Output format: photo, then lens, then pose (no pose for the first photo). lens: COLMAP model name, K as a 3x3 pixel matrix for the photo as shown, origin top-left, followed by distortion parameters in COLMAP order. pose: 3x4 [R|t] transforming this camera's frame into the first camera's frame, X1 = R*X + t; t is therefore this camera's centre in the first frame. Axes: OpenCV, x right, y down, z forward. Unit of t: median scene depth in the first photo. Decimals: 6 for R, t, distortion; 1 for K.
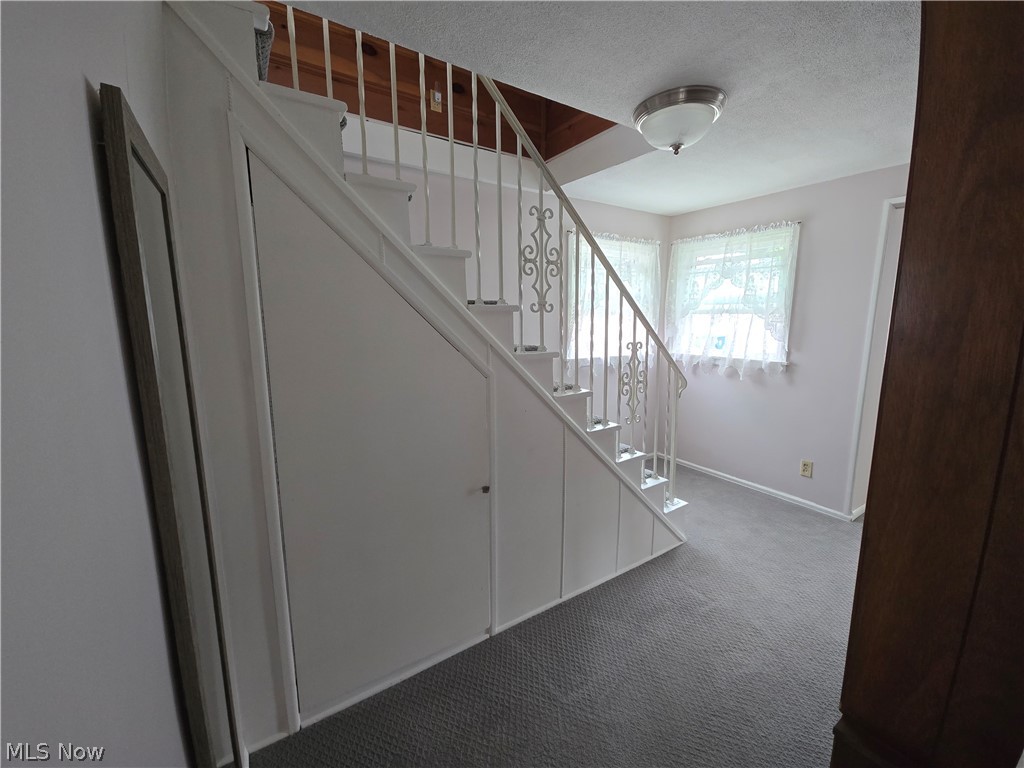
lens RADIAL K [[416.7, 0, 513.1], [0, 416.7, 387.4], [0, 0, 1]] dist [0.013951, -0.007840]
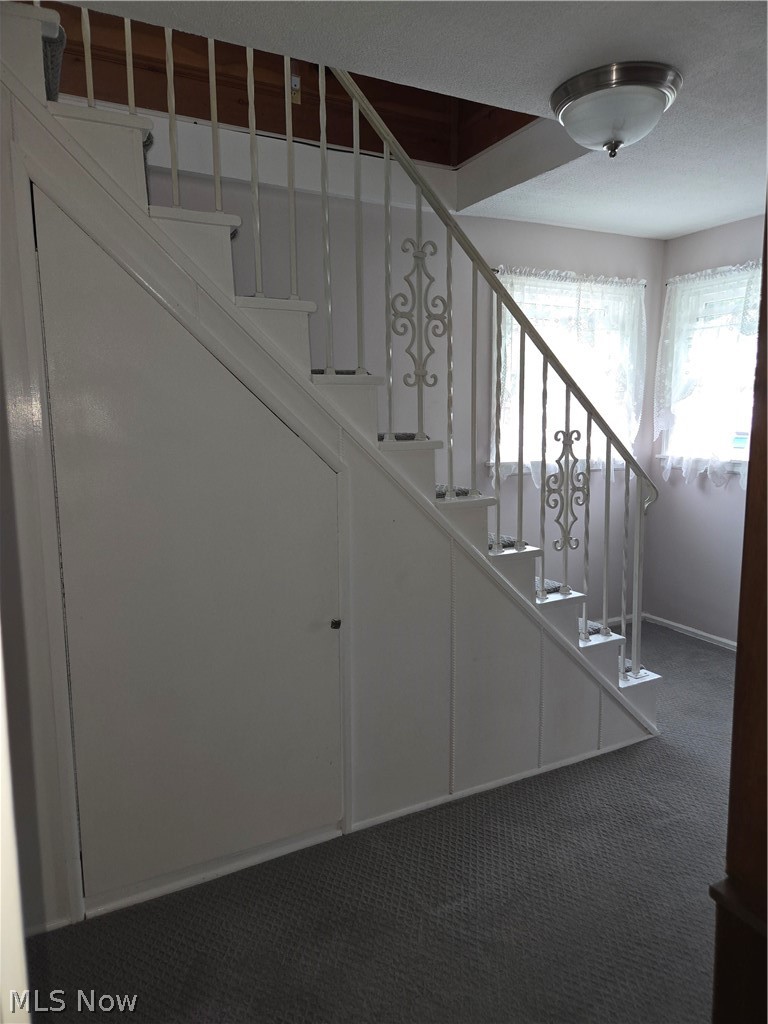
lens RADIAL K [[677.7, 0, 380.6], [0, 677.7, 515.9], [0, 0, 1]] dist [0.068153, -0.043777]
pose [[0.994774, 0.011250, -0.101479, 0.114789], [-0.012458, 0.999859, -0.011283, 0.055108], [0.101338, 0.012488, 0.994774, -0.164938]]
